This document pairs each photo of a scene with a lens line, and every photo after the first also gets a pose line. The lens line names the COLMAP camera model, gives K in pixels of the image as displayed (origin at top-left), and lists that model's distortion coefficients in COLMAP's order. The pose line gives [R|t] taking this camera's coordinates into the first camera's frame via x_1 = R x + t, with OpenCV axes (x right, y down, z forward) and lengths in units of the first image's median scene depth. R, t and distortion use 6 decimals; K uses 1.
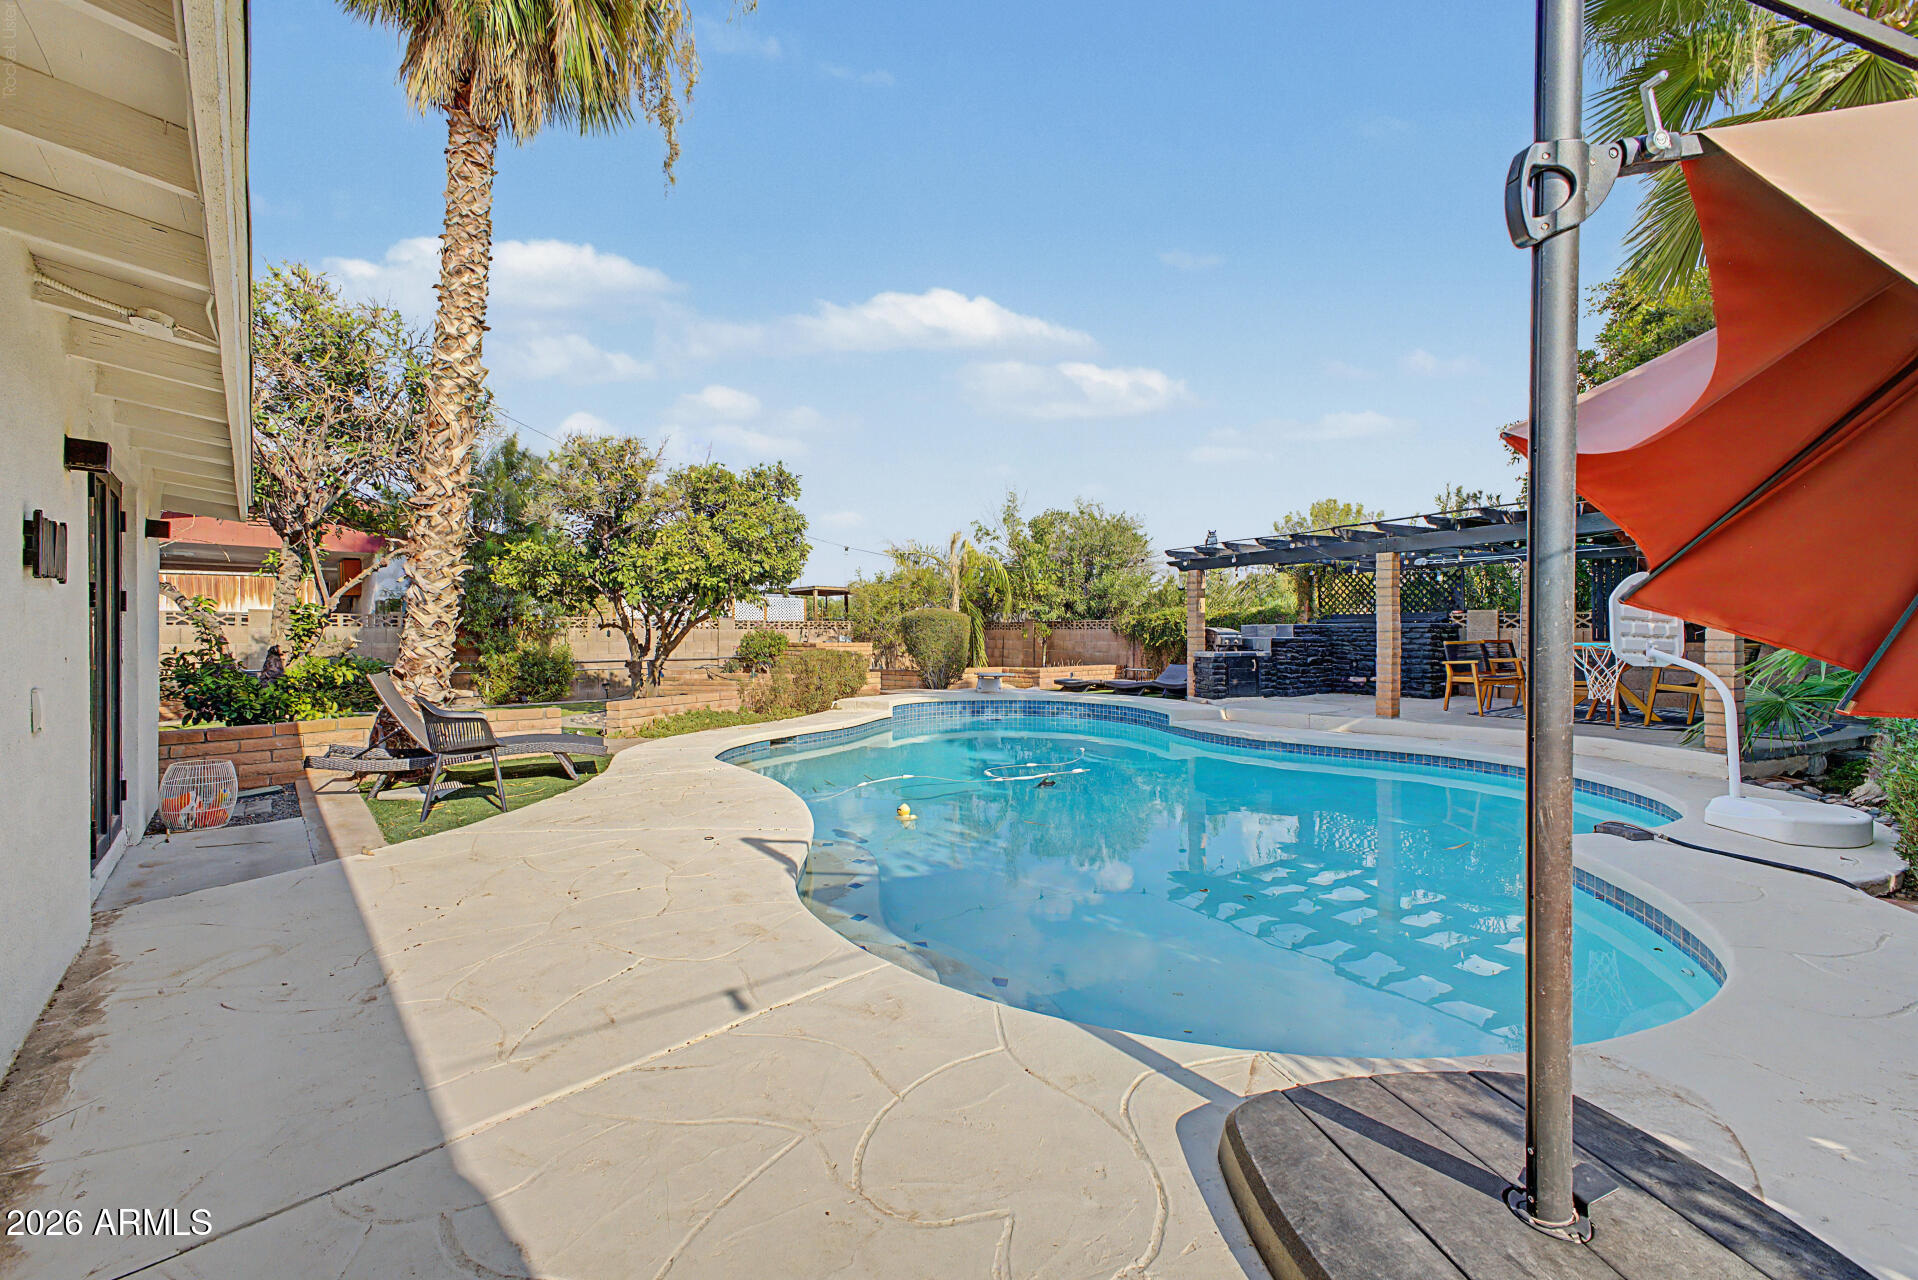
lens RADIAL K [[758.3, 0, 957.7], [0, 758.3, 635.3], [0, 0, 1]] dist [0.000734, -0.000400]
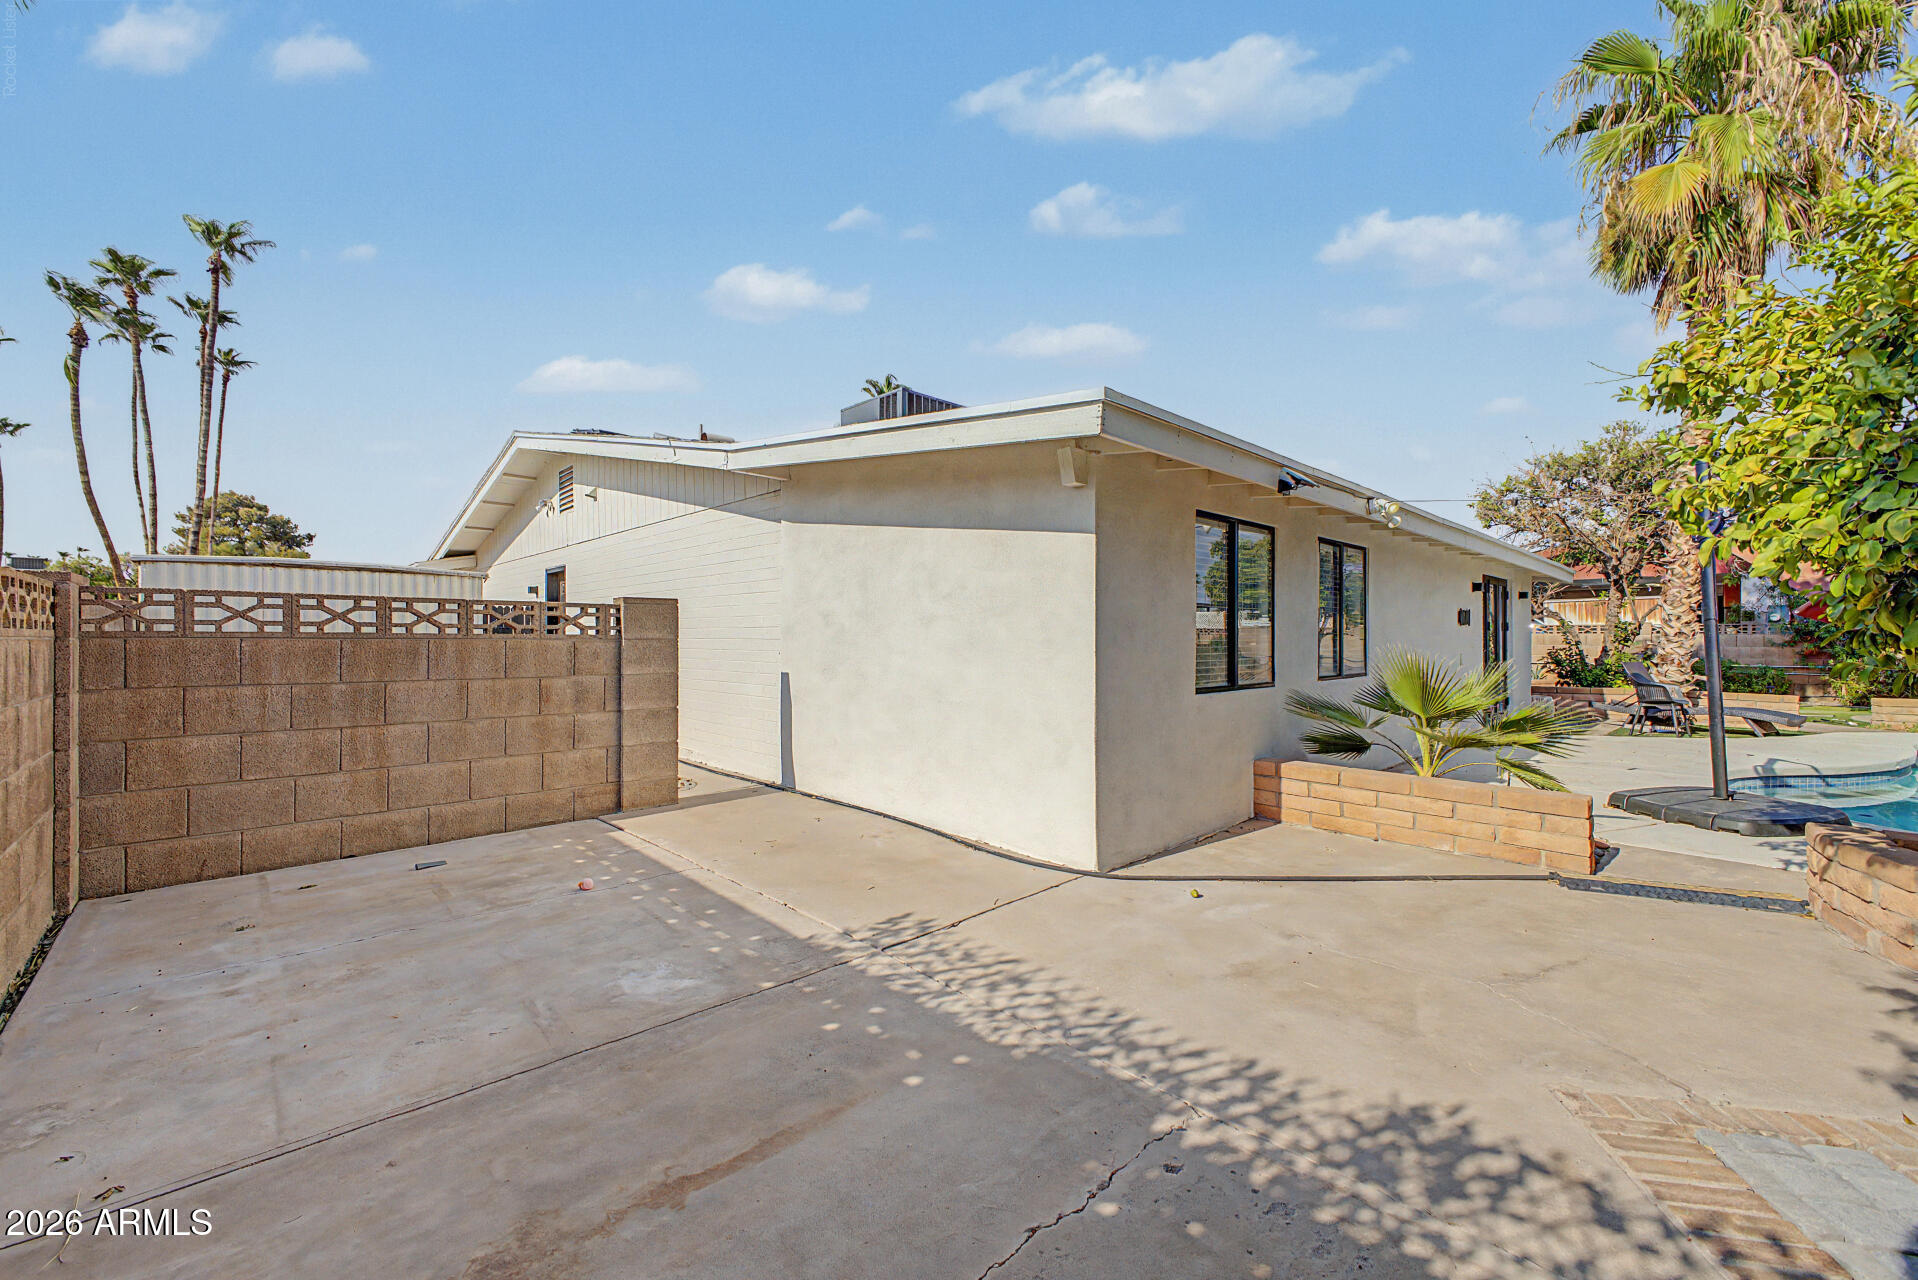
lens RADIAL K [[758.3, 0, 957.7], [0, 758.3, 635.3], [0, 0, 1]] dist [0.000734, -0.000400]
pose [[0.015640, -0.001610, -0.999876, 0.908781], [-0.003235, 0.999993, -0.001661, -0.003959], [0.999872, 0.003261, 0.015634, -0.568878]]
